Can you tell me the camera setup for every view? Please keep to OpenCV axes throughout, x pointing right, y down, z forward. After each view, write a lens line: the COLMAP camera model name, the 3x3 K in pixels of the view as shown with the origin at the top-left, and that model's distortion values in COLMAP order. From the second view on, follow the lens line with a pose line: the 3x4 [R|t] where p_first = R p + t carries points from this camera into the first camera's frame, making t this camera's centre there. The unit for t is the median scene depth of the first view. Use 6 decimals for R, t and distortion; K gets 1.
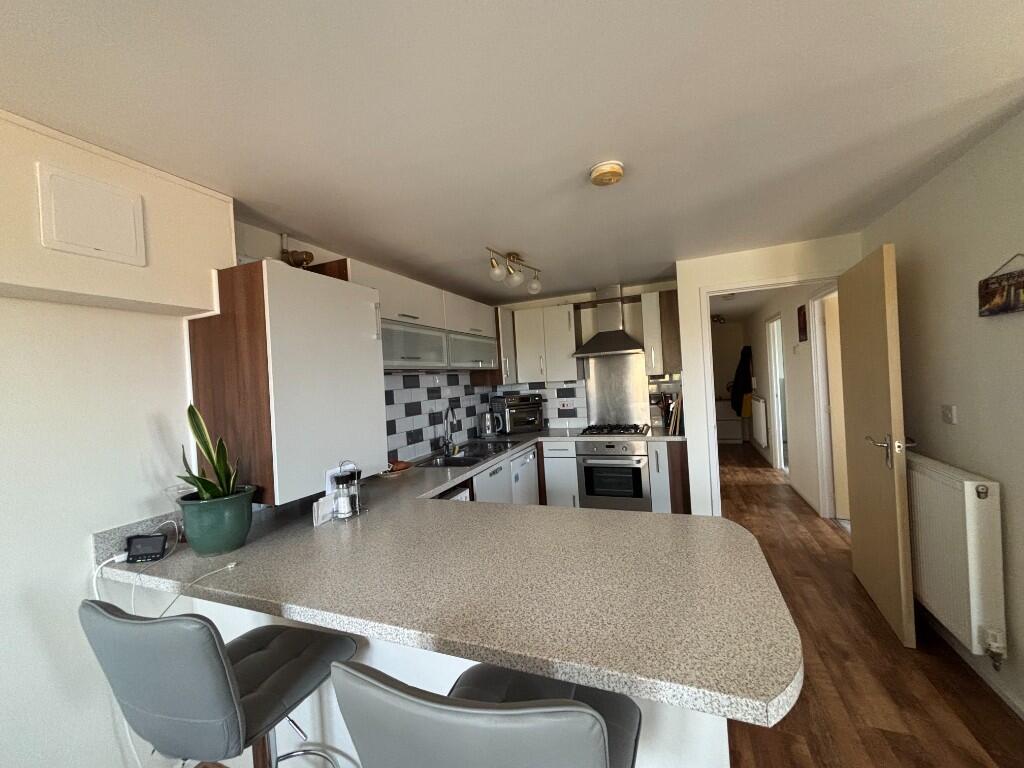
lens RADIAL K [[410.6, 0, 512.7], [0, 410.6, 385.3], [0, 0, 1]] dist [0.004008, 0.000243]
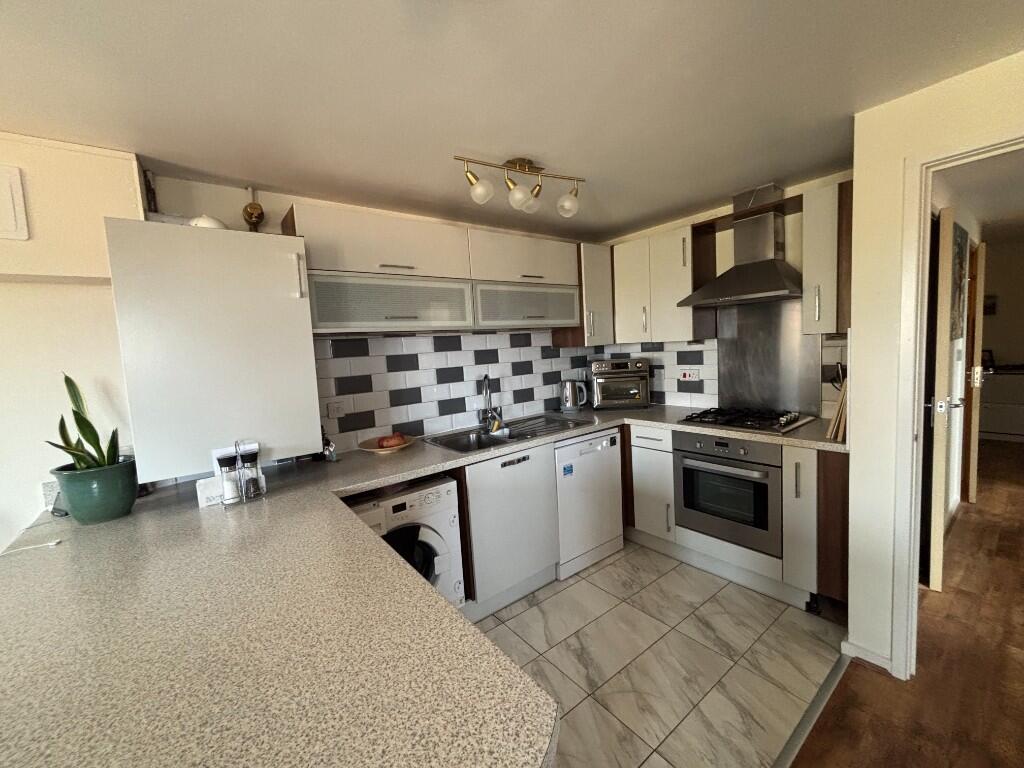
lens RADIAL K [[412.9, 0, 512.0], [0, 412.9, 383.0], [0, 0, 1]] dist [-0.000915, -0.001001]
pose [[0.863954, 0.056511, -0.500389, 0.263147], [-0.002014, 0.994063, 0.108787, -0.017877], [0.503566, -0.092979, 0.858939, 0.266854]]
